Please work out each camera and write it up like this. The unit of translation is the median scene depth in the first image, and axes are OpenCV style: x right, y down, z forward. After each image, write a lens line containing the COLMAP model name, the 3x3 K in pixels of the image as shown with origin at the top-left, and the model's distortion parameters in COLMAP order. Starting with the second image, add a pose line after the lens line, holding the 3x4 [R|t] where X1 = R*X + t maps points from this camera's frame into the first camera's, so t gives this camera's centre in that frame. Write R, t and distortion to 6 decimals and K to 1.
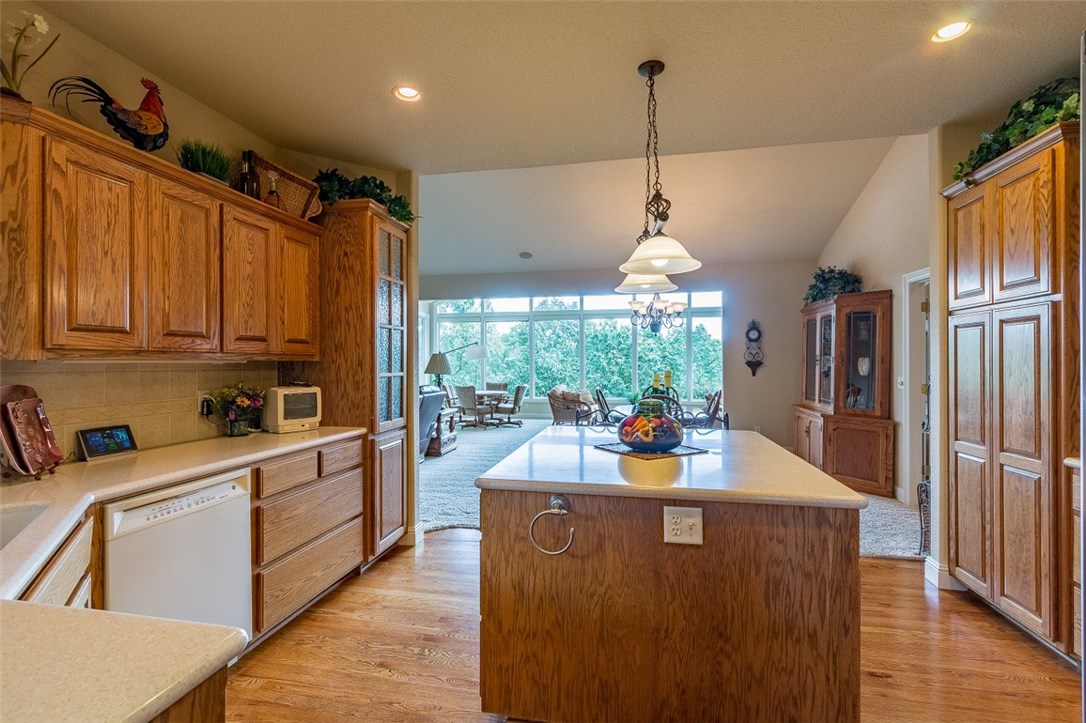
lens RADIAL K [[496.0, 0, 541.1], [0, 496.0, 359.6], [0, 0, 1]] dist [0.004036, -0.002057]
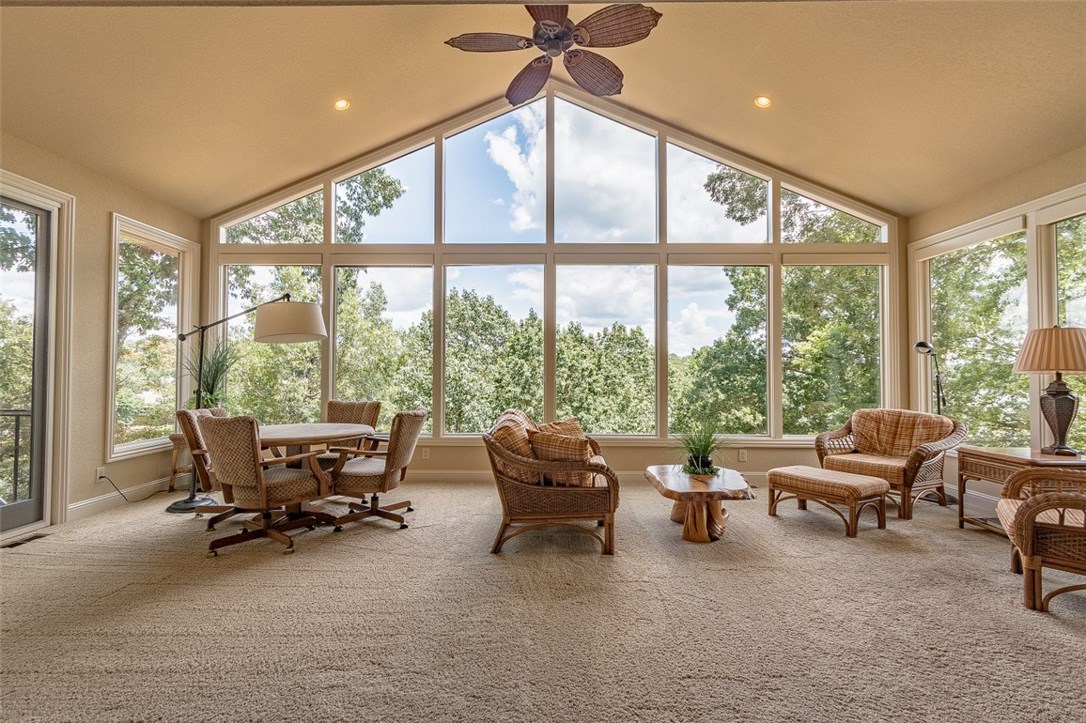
lens RADIAL K [[496.0, 0, 544.2], [0, 496.0, 358.9], [0, 0, 1]] dist [0.004036, -0.002057]
pose [[0.980349, 0.008889, 0.197069, -0.012905], [-0.003211, 0.999571, -0.029110, 0.021665], [-0.197243, 0.027905, 0.979957, 0.594033]]
